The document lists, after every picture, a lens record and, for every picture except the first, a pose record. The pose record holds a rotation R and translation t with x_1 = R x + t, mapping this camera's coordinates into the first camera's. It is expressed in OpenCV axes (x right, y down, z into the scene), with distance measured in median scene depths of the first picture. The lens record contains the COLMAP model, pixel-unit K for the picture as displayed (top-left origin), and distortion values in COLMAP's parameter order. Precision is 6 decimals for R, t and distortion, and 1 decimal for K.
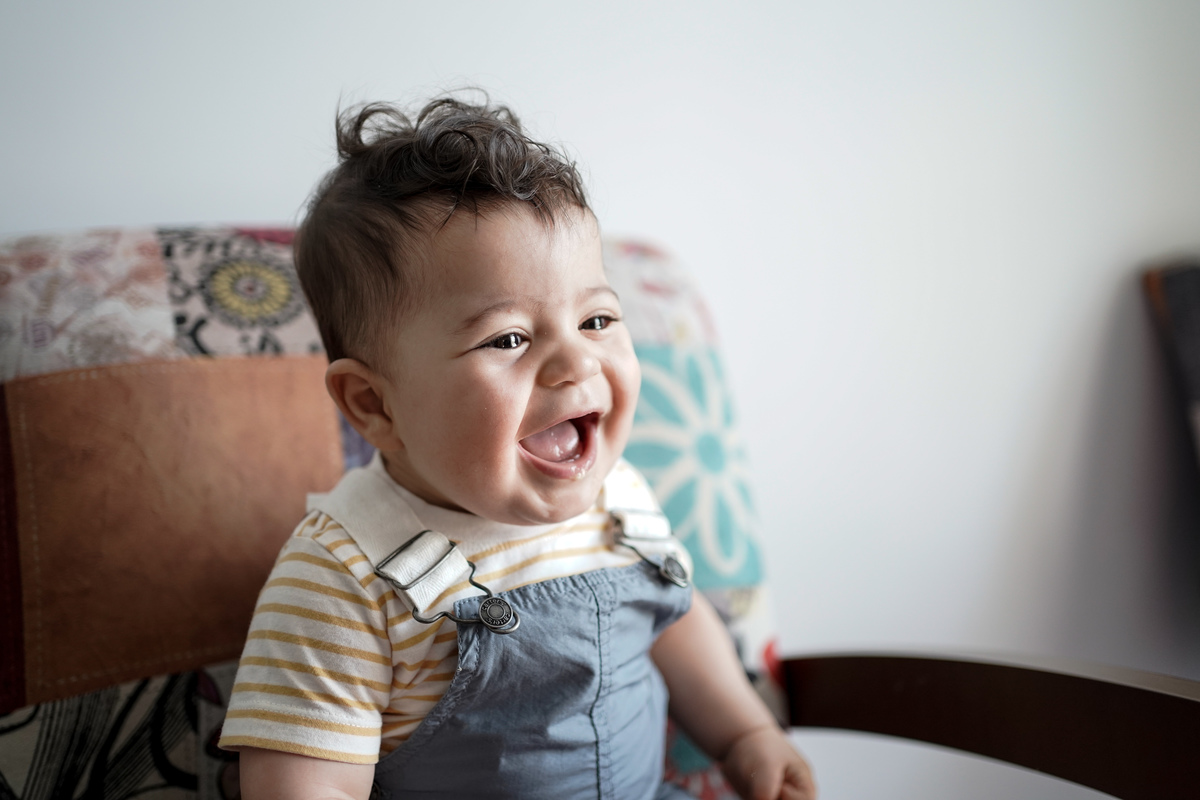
lens RADIAL K [[1243.5, 0, 600.0], [0, 1243.5, 400.0], [0, 0, 1]] dist [0.044710, 0.021473]
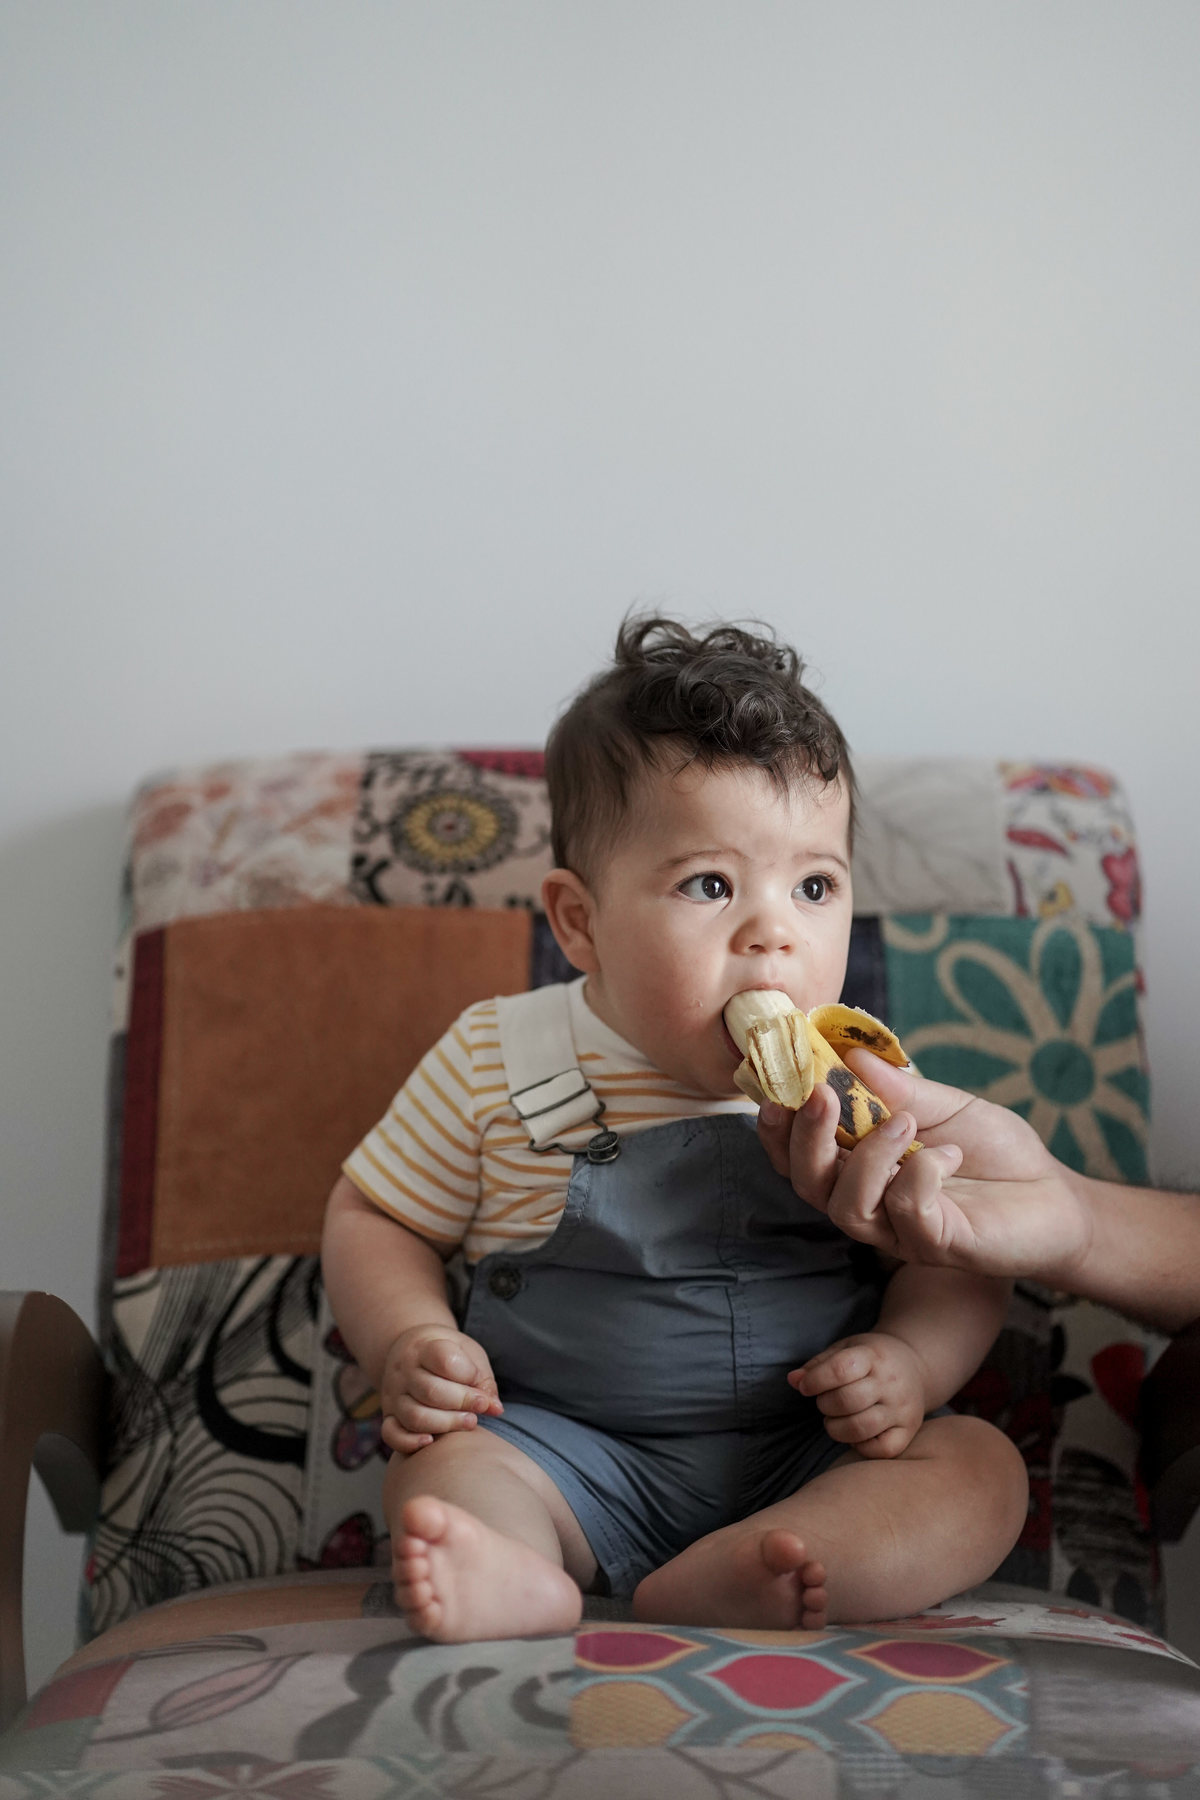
lens RADIAL K [[4356.0, 0, 600.0], [0, 4356.0, 900.0], [0, 0, 1]] dist [0.006603, -0.056337]
pose [[0.884633, 0.023672, -0.465686, 1.173035], [-0.063353, 0.995551, -0.069742, 0.155719], [0.461964, 0.091199, 0.882197, -1.506808]]
